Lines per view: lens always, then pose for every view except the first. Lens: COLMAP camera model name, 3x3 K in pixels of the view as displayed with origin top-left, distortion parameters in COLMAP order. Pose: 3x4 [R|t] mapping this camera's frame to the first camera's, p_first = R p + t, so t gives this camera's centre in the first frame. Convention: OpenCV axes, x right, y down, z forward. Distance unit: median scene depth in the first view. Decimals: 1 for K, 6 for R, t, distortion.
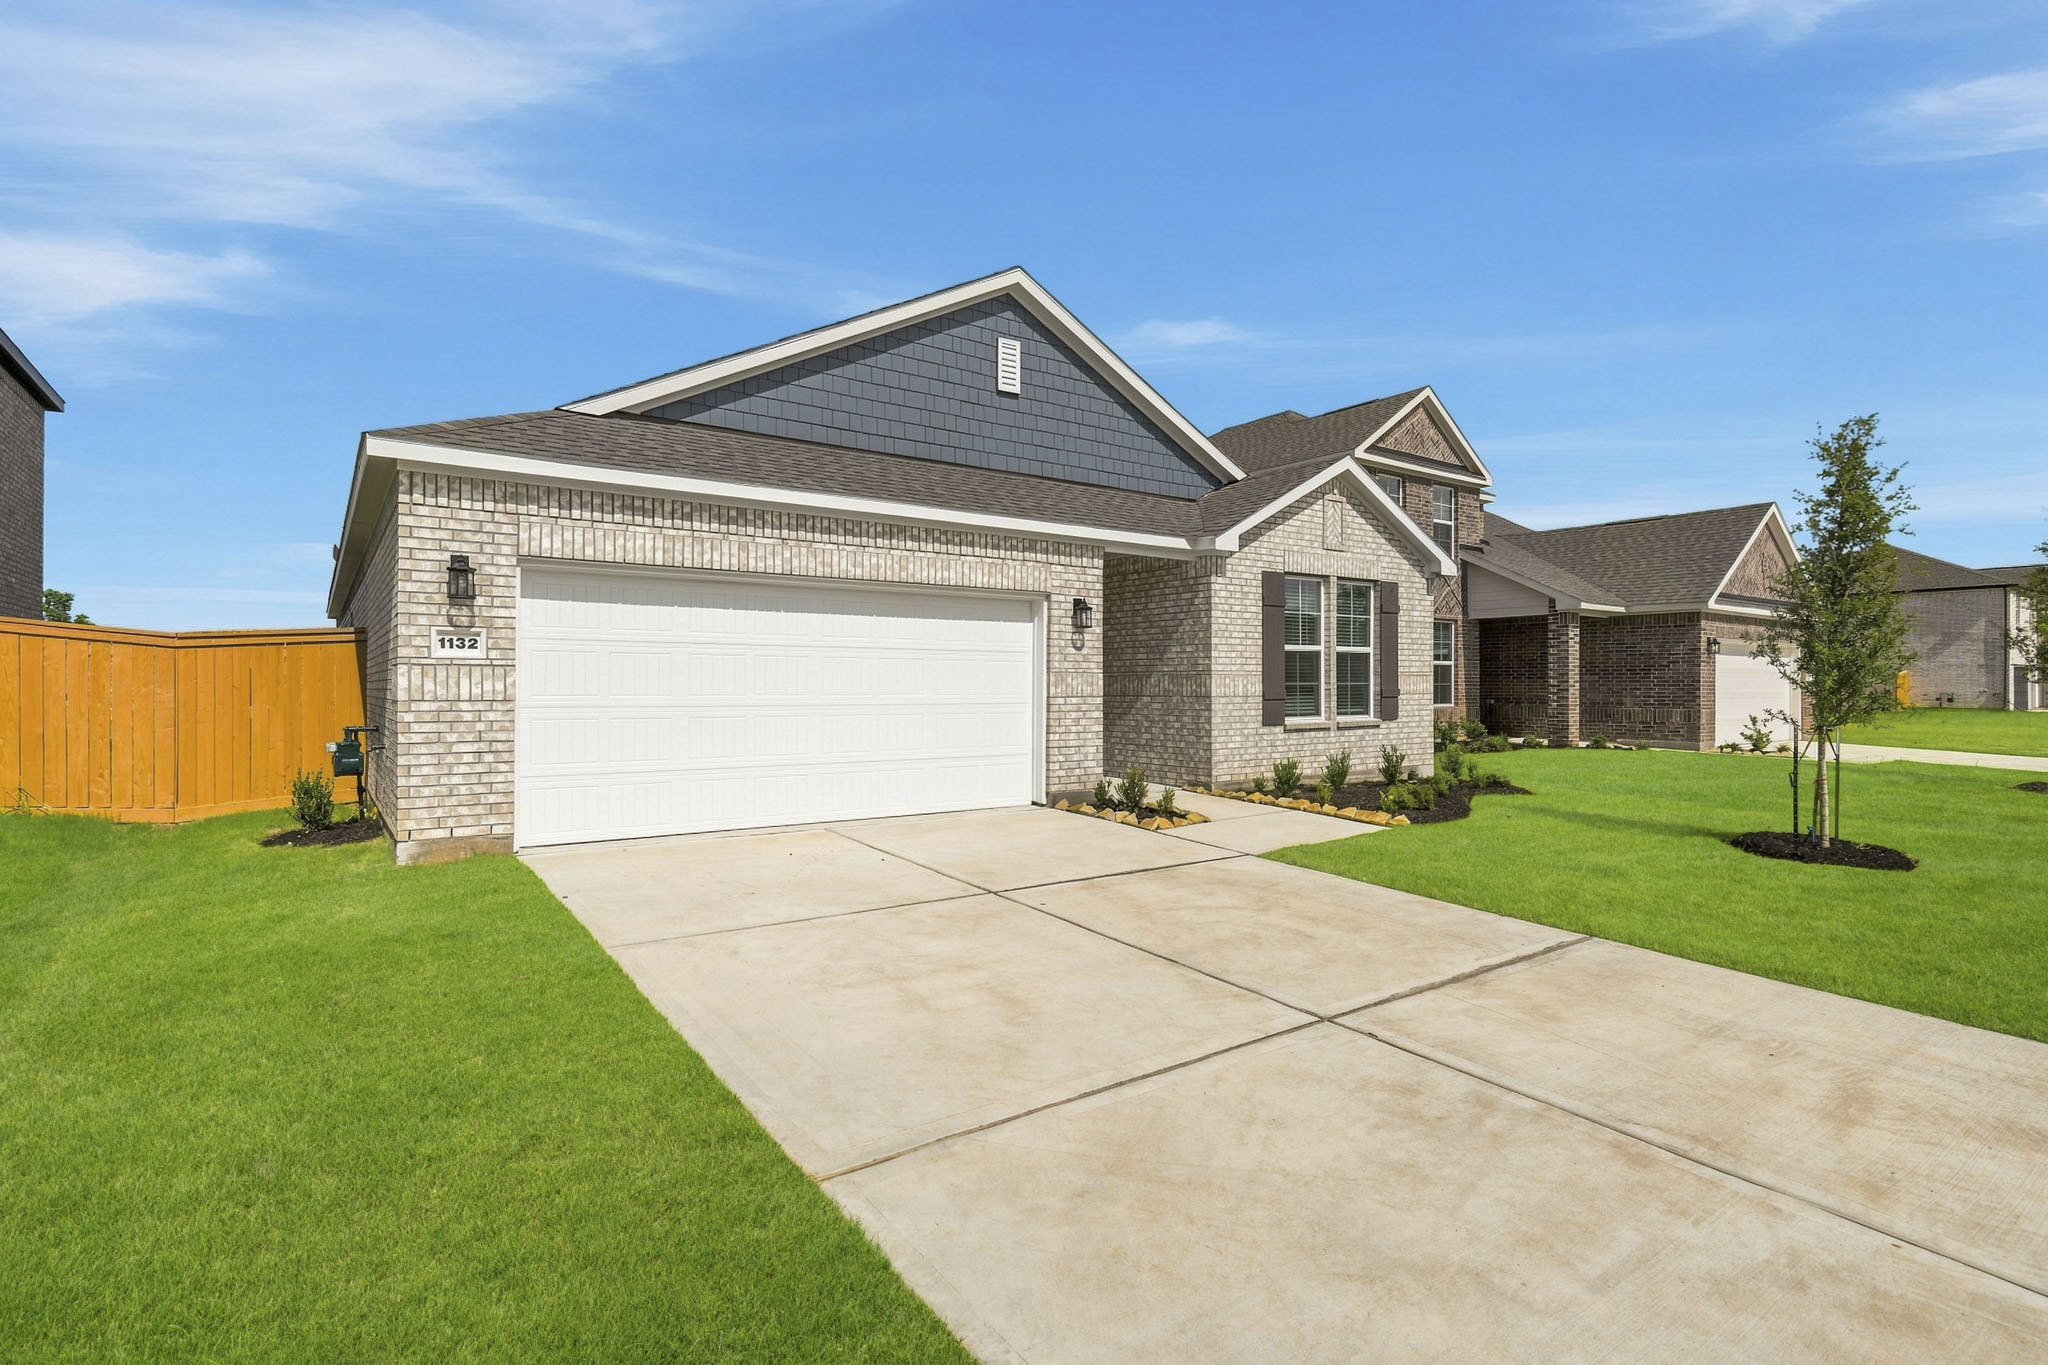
lens RADIAL K [[976.4, 0, 1031.9], [0, 976.4, 682.7], [0, 0, 1]] dist [0.074467, -0.034205]
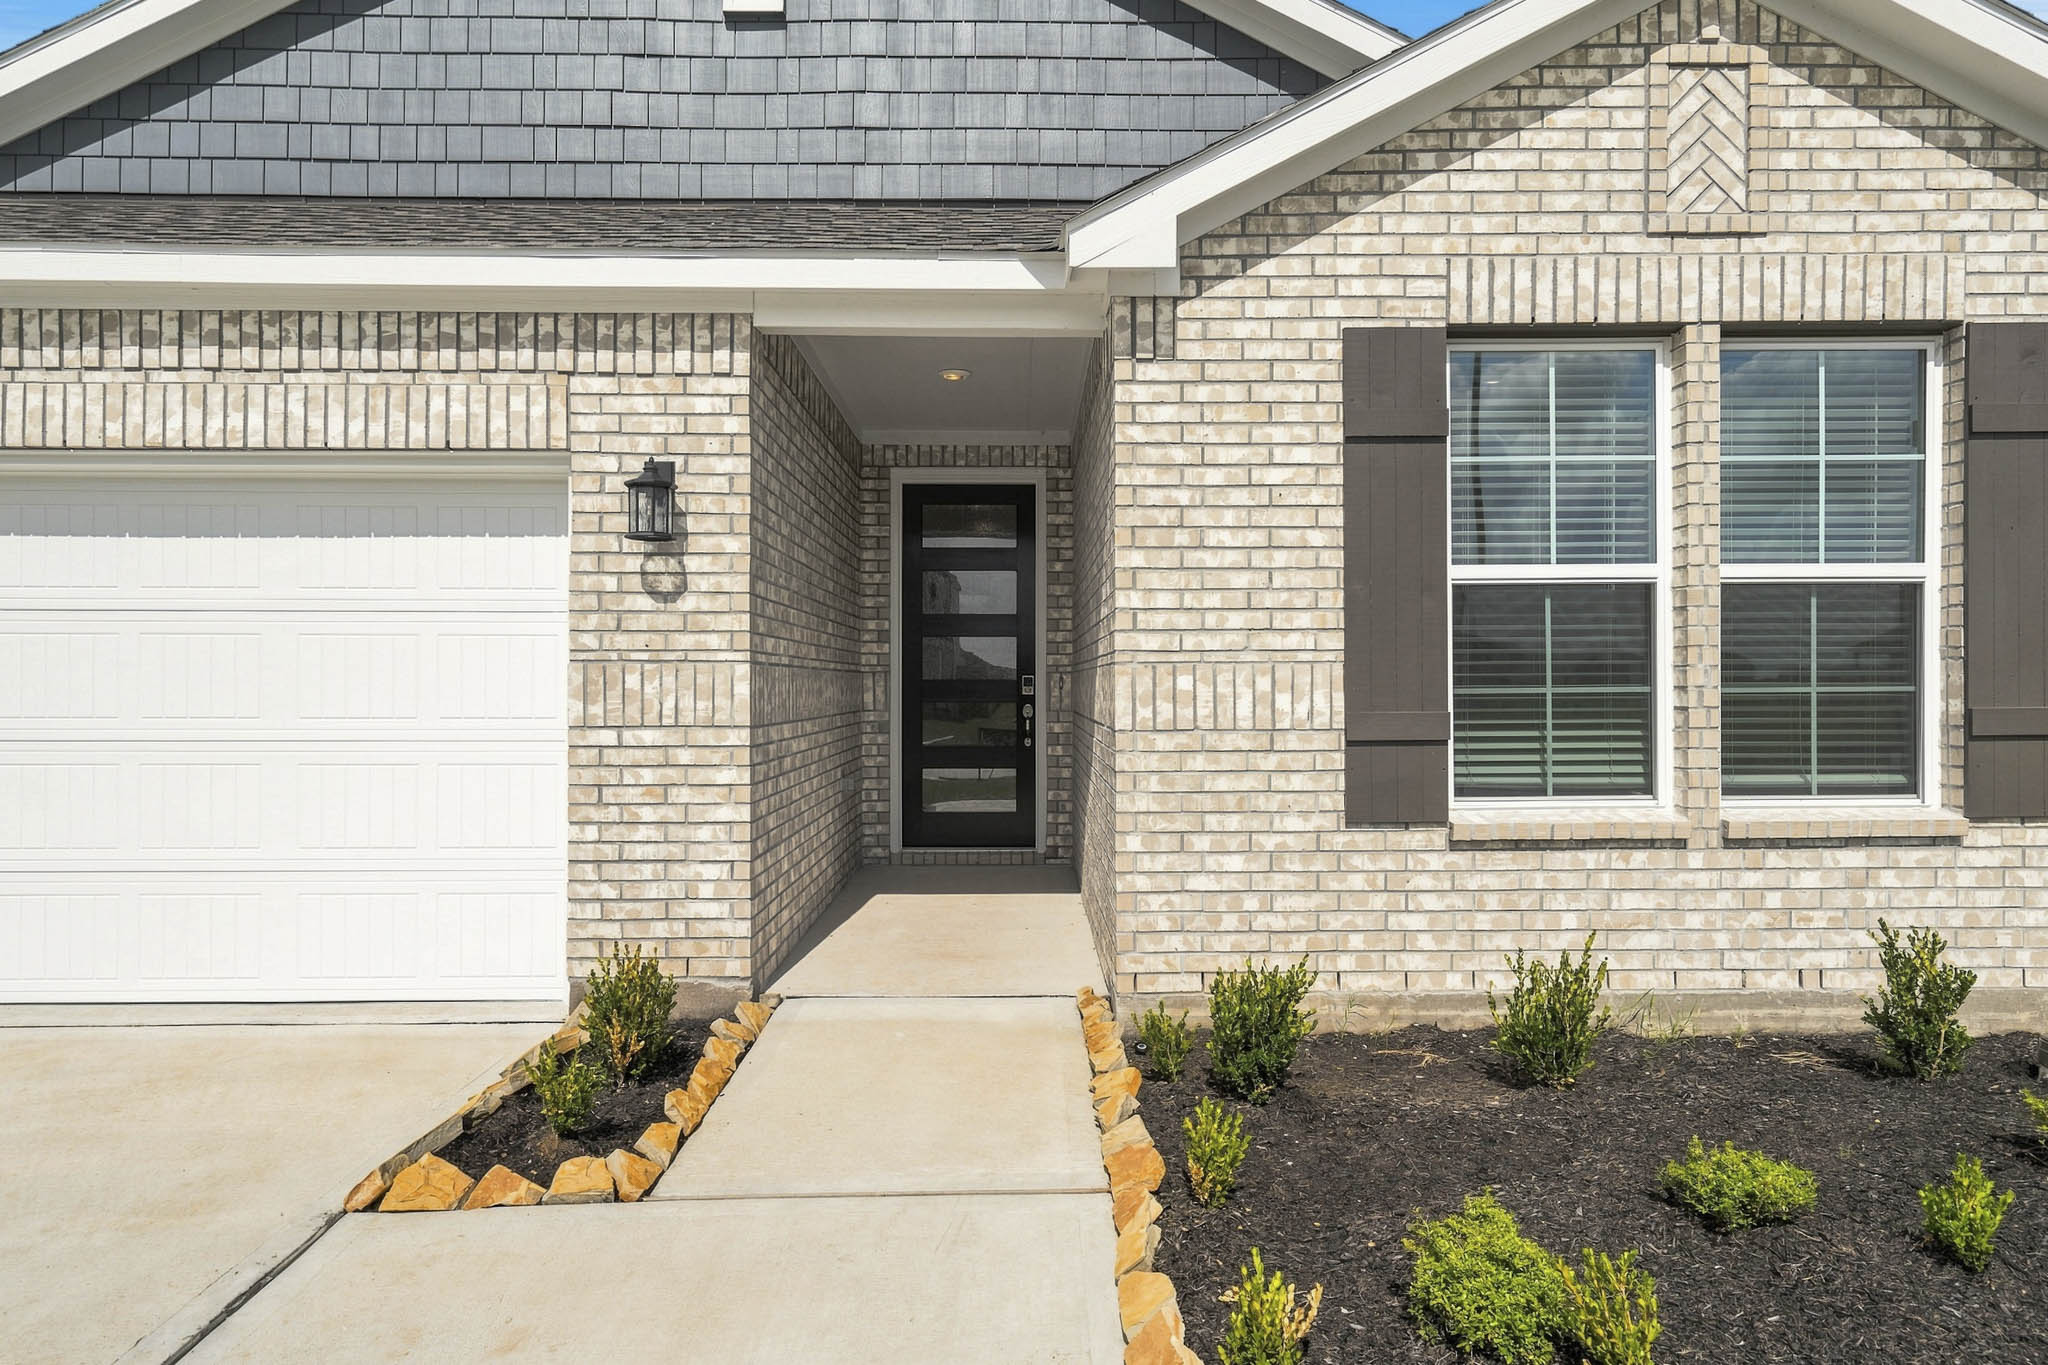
lens RADIAL K [[1171.0, 0, 1023.9], [0, 1171.0, 666.9], [0, 0, 1]] dist [0.027929, 0.001225]
pose [[0.815957, -0.003756, -0.578100, 0.399159], [0.002804, 0.999993, -0.002540, -0.006559], [0.578106, 0.000451, 0.815962, 0.685706]]
